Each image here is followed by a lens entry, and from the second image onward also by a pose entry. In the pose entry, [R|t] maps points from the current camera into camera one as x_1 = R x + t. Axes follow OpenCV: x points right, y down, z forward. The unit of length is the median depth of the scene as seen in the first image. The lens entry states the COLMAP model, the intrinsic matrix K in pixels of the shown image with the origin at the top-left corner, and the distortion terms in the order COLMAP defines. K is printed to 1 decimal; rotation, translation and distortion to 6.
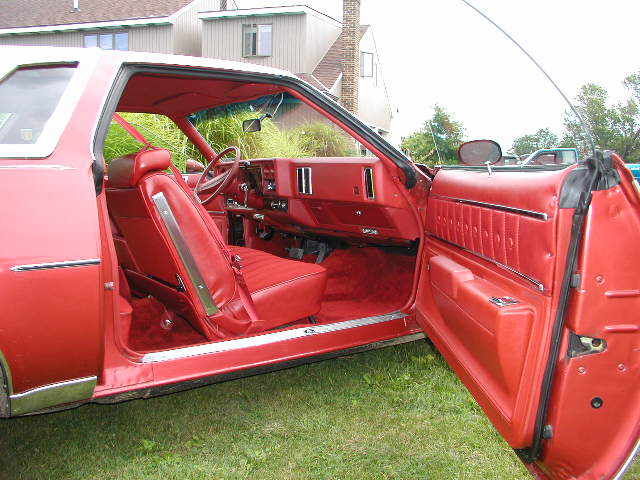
lens RADIAL K [[567.5, 0, 323.5], [0, 567.5, 239.5], [0, 0, 1]] dist [-0.102973, 0.002016]
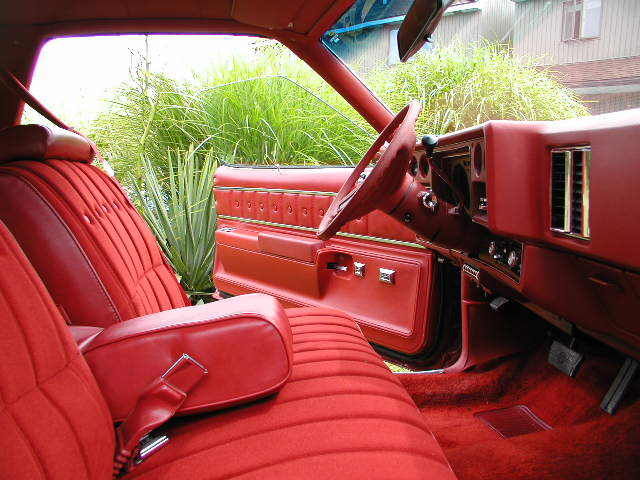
lens RADIAL K [[567.5, 0, 323.5], [0, 567.5, 239.5], [0, 0, 1]] dist [-0.102973, 0.002016]
pose [[0.849056, 0.089816, -0.520613, 0.013081], [-0.097659, 0.995143, 0.012412, -0.065524], [0.519199, 0.040304, 0.853703, 0.638216]]
